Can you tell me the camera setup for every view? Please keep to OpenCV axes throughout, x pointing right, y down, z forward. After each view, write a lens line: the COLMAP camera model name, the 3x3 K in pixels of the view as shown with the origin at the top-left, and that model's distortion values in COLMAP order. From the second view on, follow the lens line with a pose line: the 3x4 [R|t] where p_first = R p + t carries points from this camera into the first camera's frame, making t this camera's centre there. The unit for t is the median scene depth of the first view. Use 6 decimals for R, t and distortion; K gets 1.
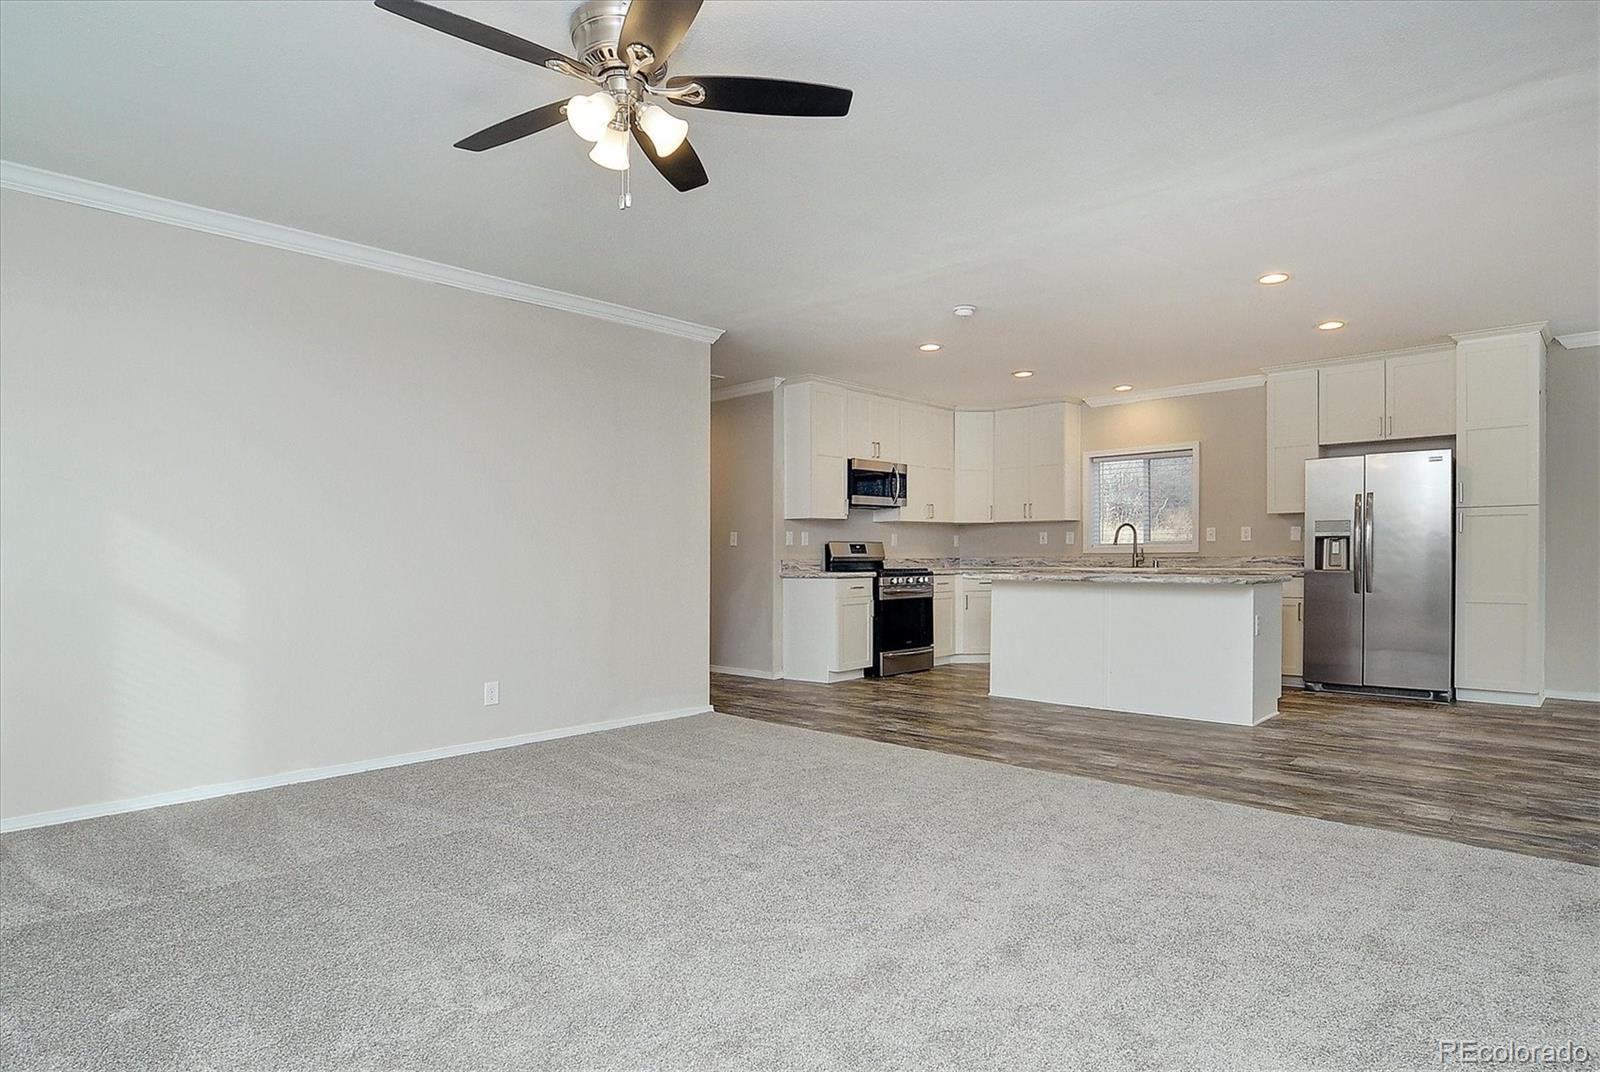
lens RADIAL K [[852.2, 0, 809.5], [0, 852.2, 540.2], [0, 0, 1]] dist [-0.015847, -0.002524]
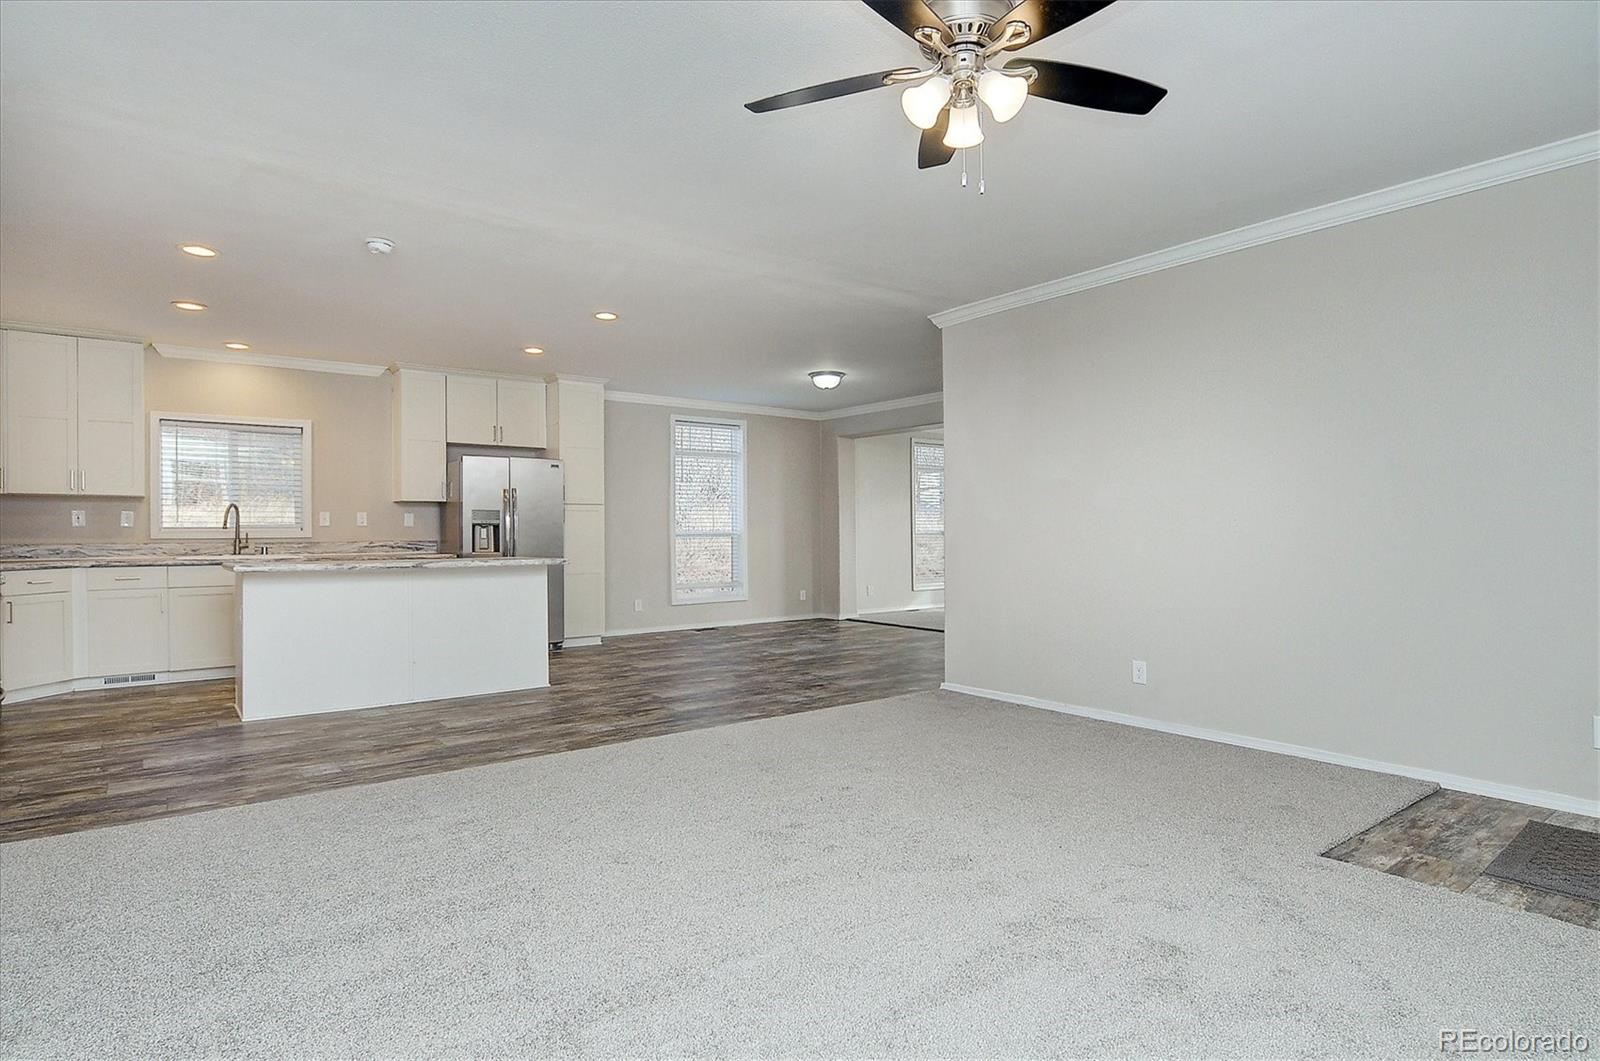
lens RADIAL K [[852.2, 0, 763.2], [0, 852.2, 548.4], [0, 0, 1]] dist [-0.015847, -0.002524]
pose [[0.176208, -0.013737, 0.984257, -0.389716], [-0.012913, 0.999784, 0.016265, 0.004463], [-0.984268, -0.015576, 0.175993, 0.332717]]
